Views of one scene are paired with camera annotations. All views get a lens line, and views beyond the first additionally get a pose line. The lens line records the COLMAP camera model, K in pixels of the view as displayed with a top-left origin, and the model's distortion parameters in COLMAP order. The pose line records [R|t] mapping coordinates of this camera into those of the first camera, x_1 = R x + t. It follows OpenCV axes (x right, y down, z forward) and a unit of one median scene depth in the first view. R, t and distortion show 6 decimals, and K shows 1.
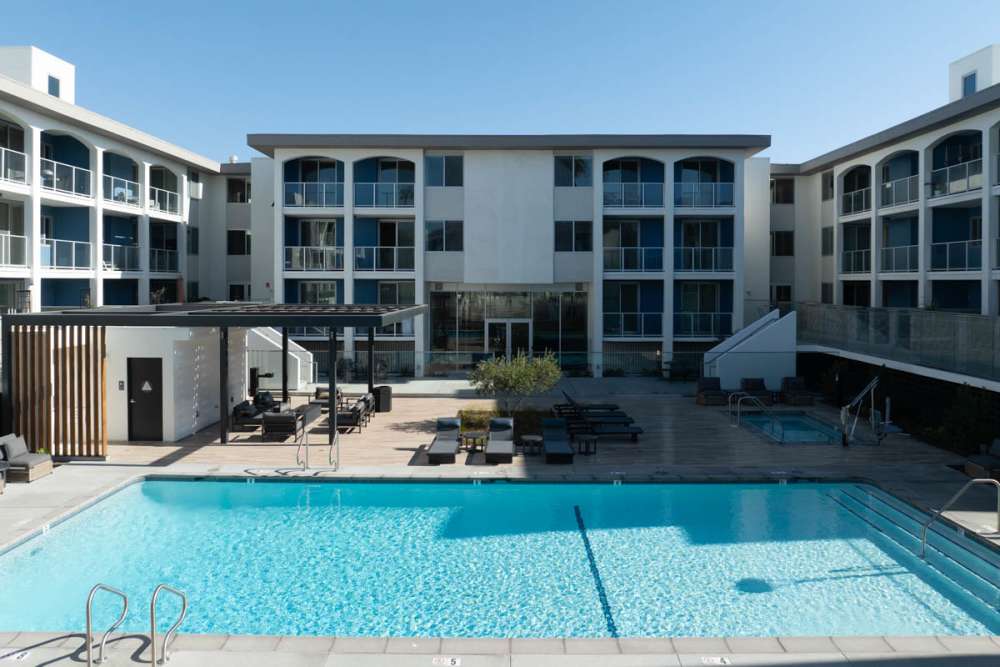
lens RADIAL K [[706.4, 0, 496.8], [0, 706.4, 291.2], [0, 0, 1]] dist [-0.031779, 0.005454]
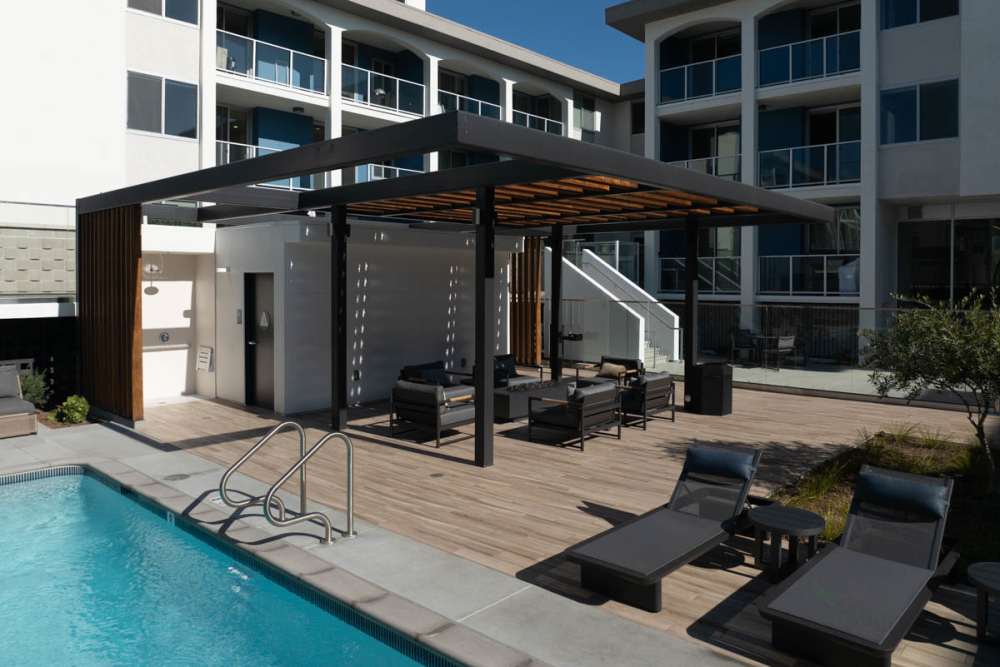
lens RADIAL K [[706.4, 0, 493.6], [0, 706.4, 288.6], [0, 0, 1]] dist [-0.031779, 0.005454]
pose [[0.750147, 0.011122, -0.661178, 0.037408], [-0.009674, 0.999936, 0.005844, 0.058042], [0.661200, 0.002013, 0.750207, 0.376829]]
